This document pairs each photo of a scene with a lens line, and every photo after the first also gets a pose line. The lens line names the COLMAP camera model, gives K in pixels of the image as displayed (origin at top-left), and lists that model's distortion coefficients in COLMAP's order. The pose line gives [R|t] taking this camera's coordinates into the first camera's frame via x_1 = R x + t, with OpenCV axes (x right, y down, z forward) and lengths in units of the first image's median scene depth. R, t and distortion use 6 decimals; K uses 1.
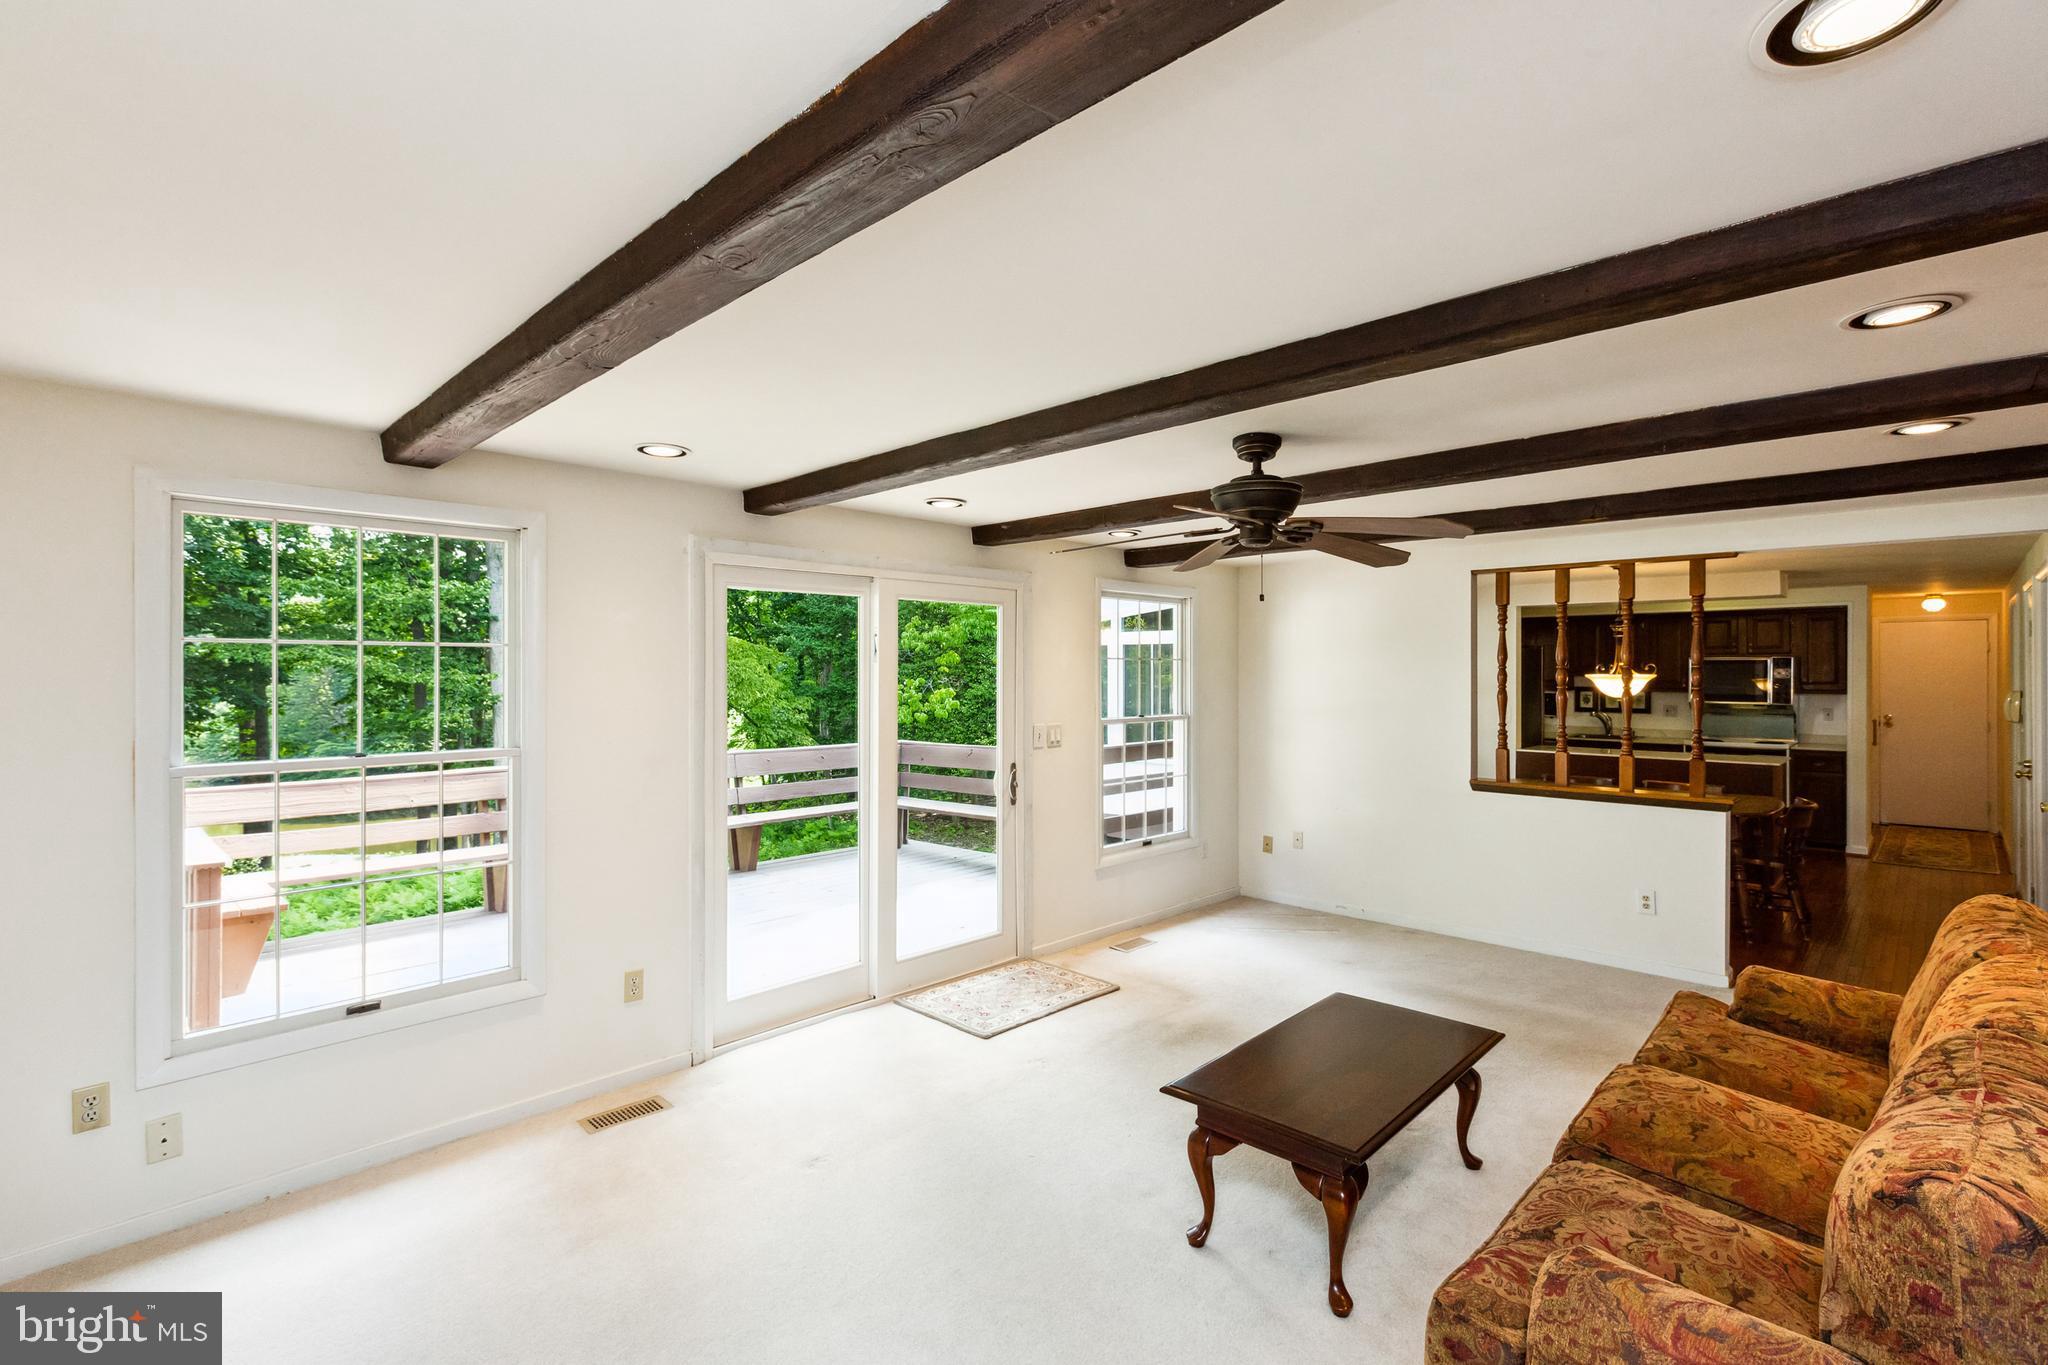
lens RADIAL K [[929.0, 0, 1013.6], [0, 929.0, 677.1], [0, 0, 1]] dist [-0.000434, -0.000824]
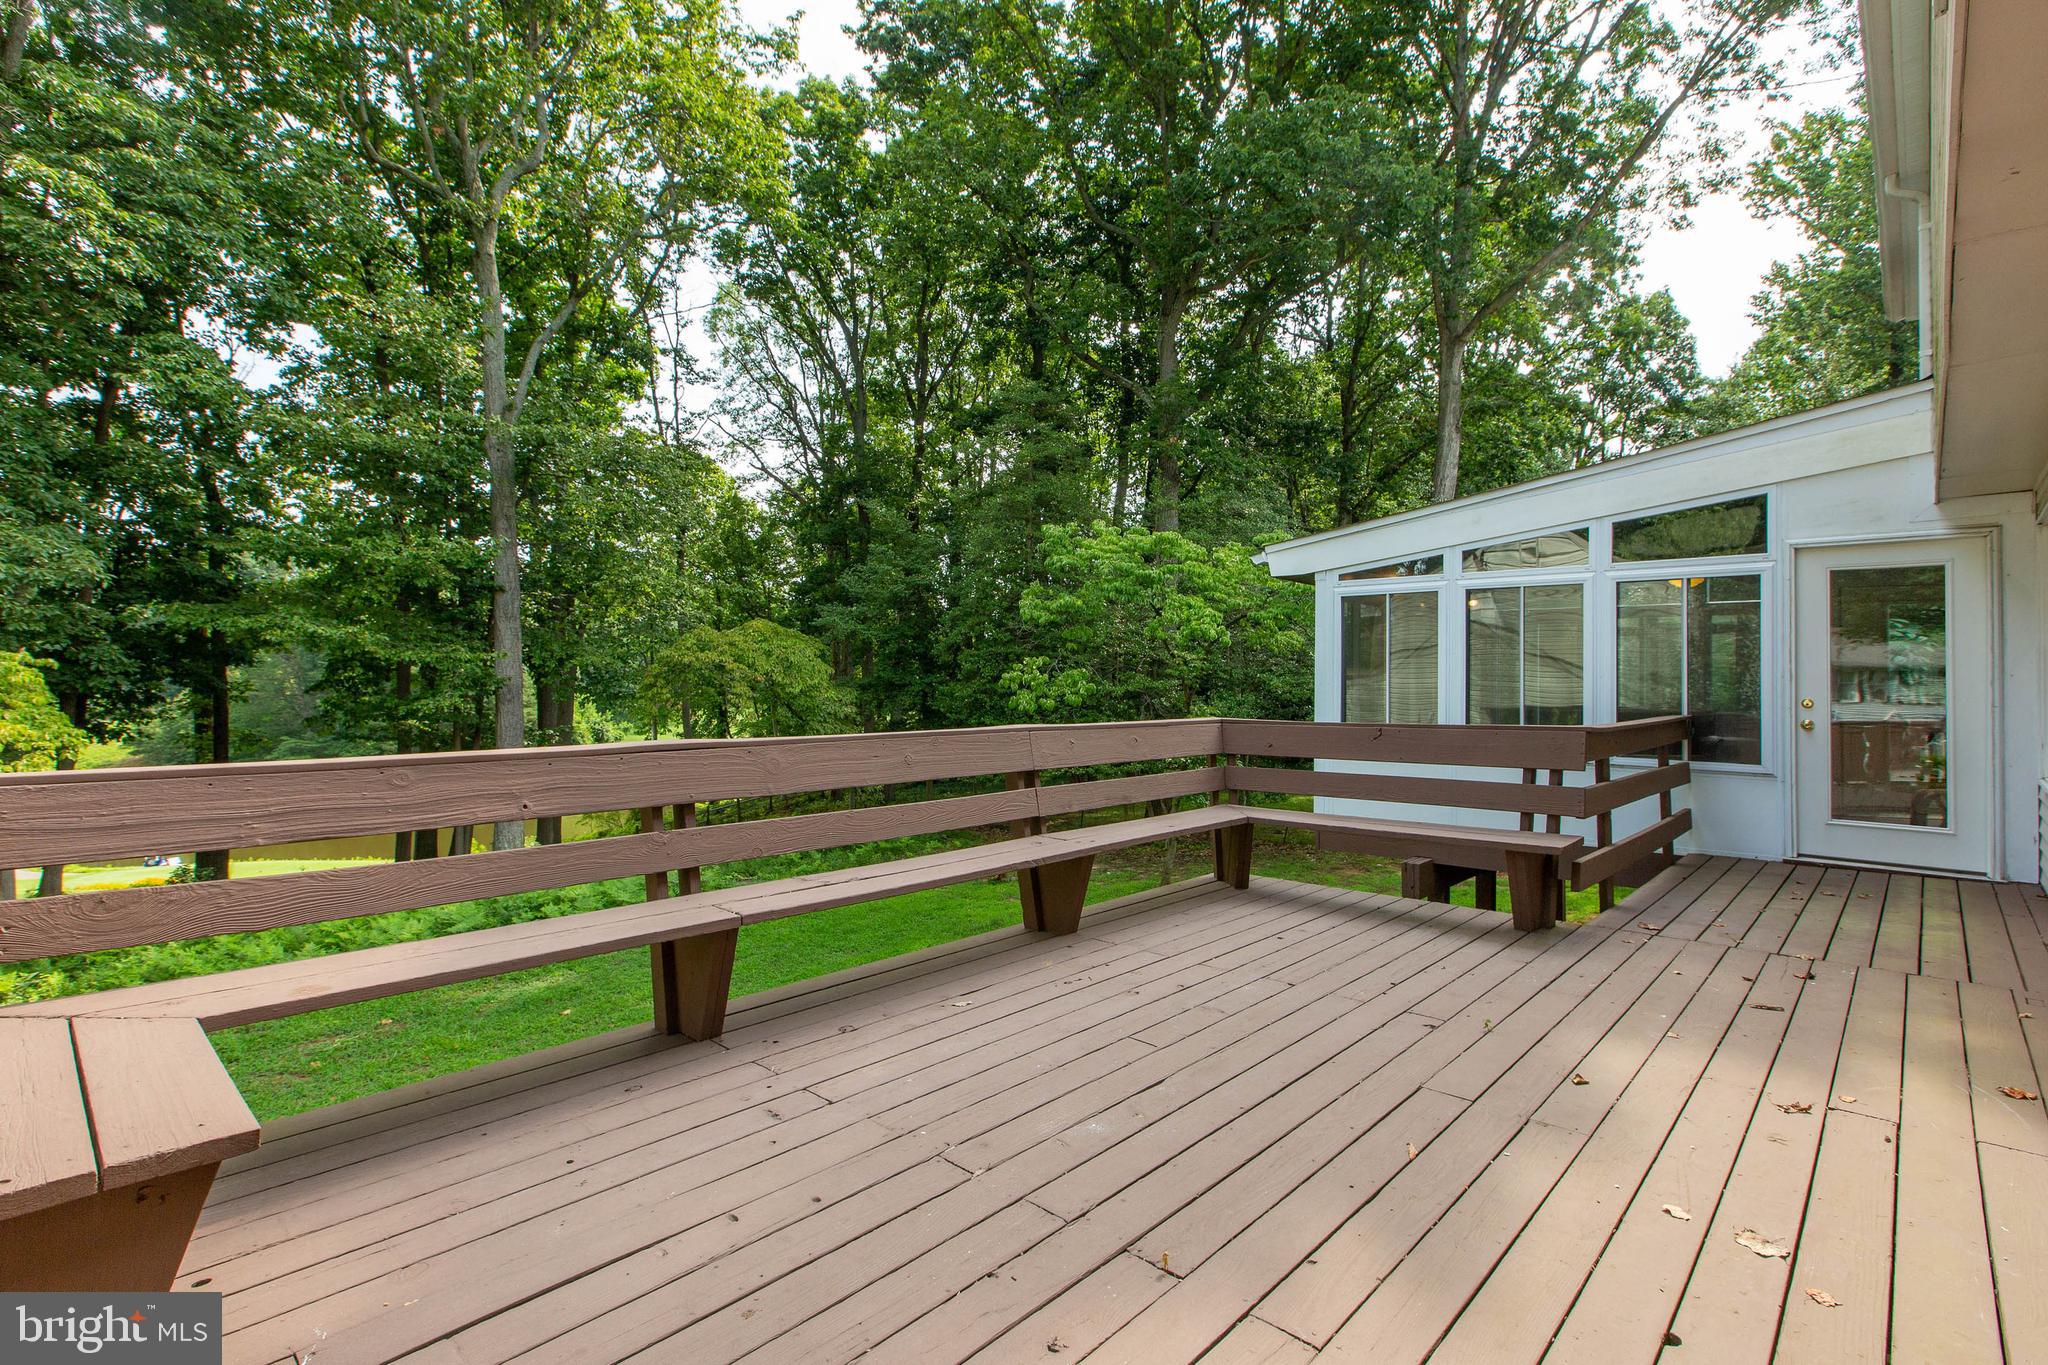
lens RADIAL K [[929.0, 0, 1007.7], [0, 929.0, 668.8], [0, 0, 1]] dist [-0.000434, -0.000824]
pose [[0.999740, 0.011521, 0.019702, -0.110263], [-0.011236, 0.999831, -0.014546, 0.018035], [-0.019866, 0.014321, 0.999700, 0.139558]]
